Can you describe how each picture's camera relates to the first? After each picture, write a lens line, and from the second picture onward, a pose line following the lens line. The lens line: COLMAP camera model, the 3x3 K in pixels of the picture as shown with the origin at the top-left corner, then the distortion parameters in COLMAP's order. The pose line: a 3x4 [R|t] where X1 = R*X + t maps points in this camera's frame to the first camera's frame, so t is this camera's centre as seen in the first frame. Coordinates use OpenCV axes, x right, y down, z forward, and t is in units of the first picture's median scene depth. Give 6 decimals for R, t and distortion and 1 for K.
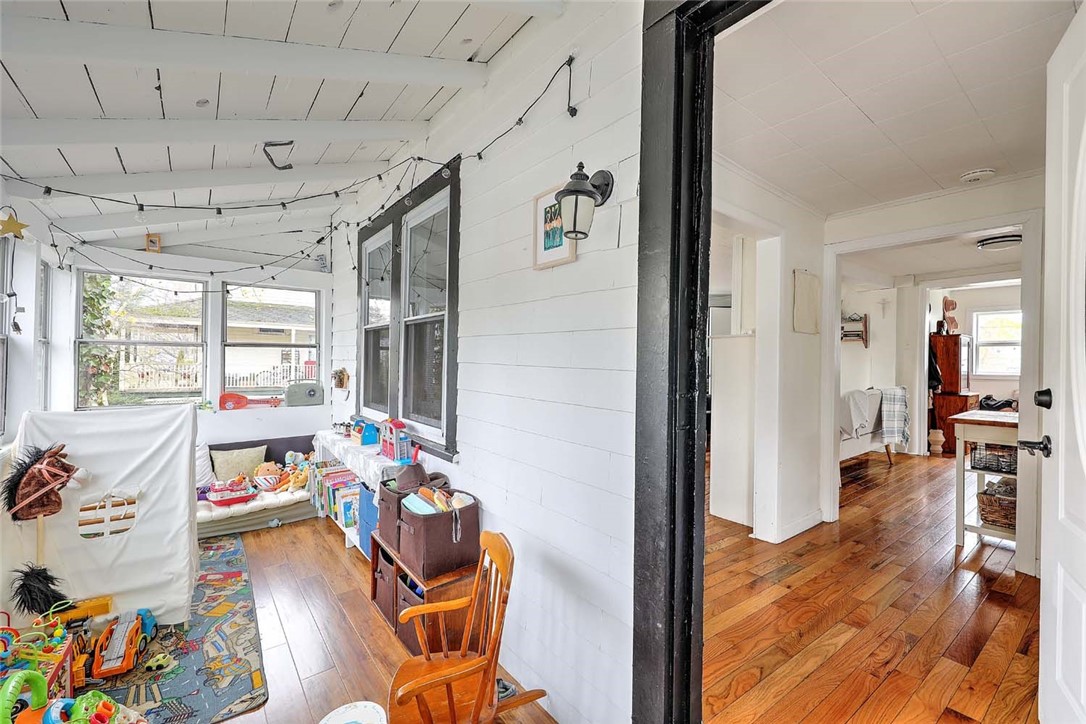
lens RADIAL K [[451.6, 0, 540.6], [0, 451.6, 361.2], [0, 0, 1]] dist [-0.000376, -0.002239]
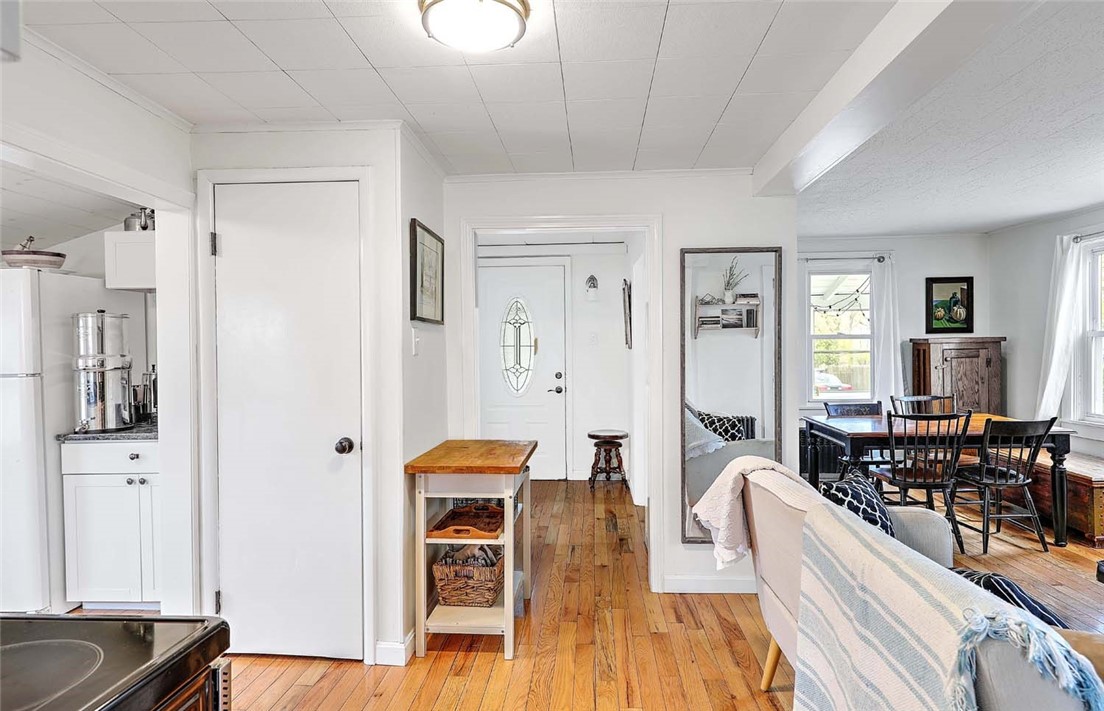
lens RADIAL K [[629.7, 0, 555.1], [0, 629.7, 358.6], [0, 0, 1]] dist [0.019159, -0.001279]
pose [[-0.647262, 0.003103, -0.762261, 1.962837], [0.000421, 0.999993, 0.003713, -0.032104], [0.762268, 0.002083, -0.647259, 1.972147]]
